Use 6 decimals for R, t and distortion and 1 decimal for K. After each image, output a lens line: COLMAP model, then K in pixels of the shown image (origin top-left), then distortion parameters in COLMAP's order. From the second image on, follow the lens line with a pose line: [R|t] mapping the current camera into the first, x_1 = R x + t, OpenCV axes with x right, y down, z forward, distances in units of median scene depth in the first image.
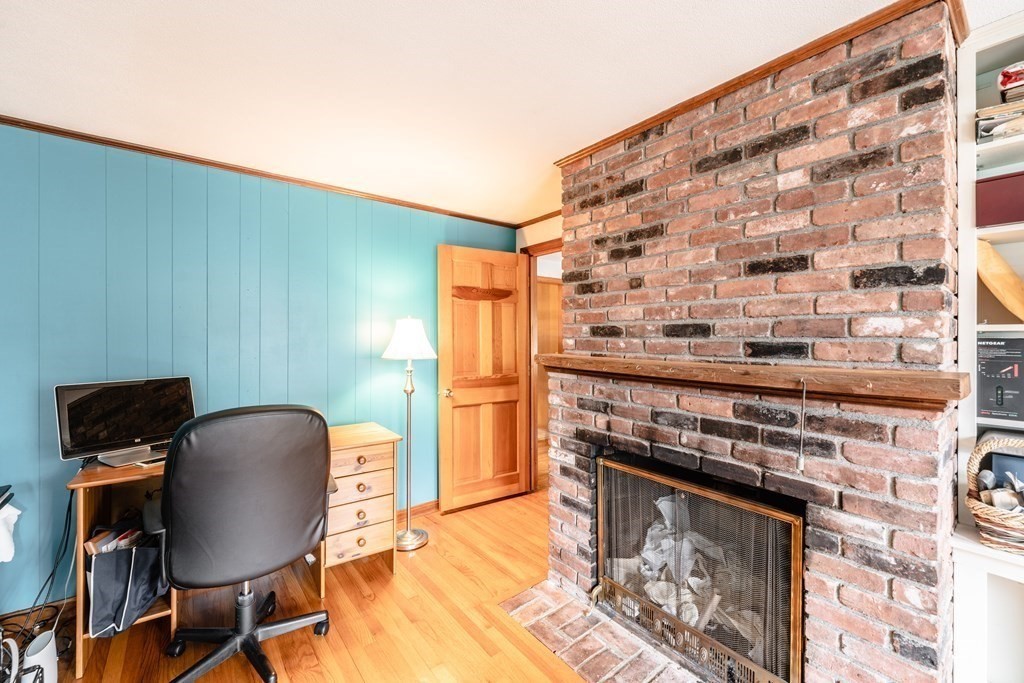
lens RADIAL K [[426.7, 0, 513.3], [0, 426.7, 341.3], [0, 0, 1]] dist [-0.000155, -0.001463]
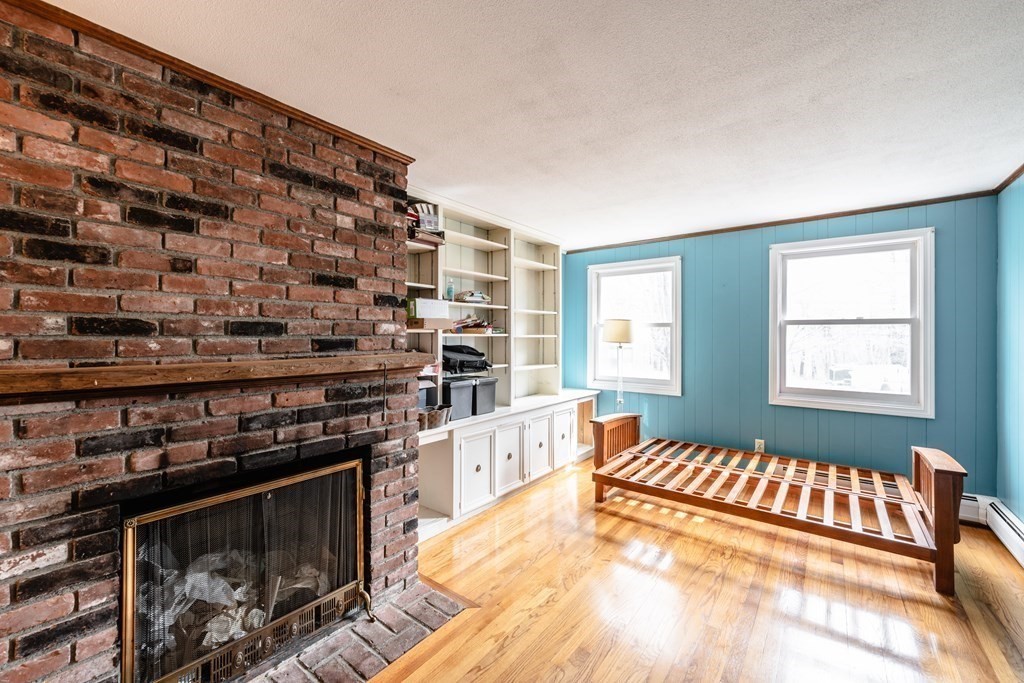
lens RADIAL K [[426.7, 0, 510.4], [0, 426.7, 333.2], [0, 0, 1]] dist [-0.000155, -0.001463]
pose [[-0.268676, -0.003289, 0.963225, -0.691042], [0.002372, 0.999989, 0.004076, -0.017348], [-0.963228, 0.003380, -0.268665, 0.713748]]
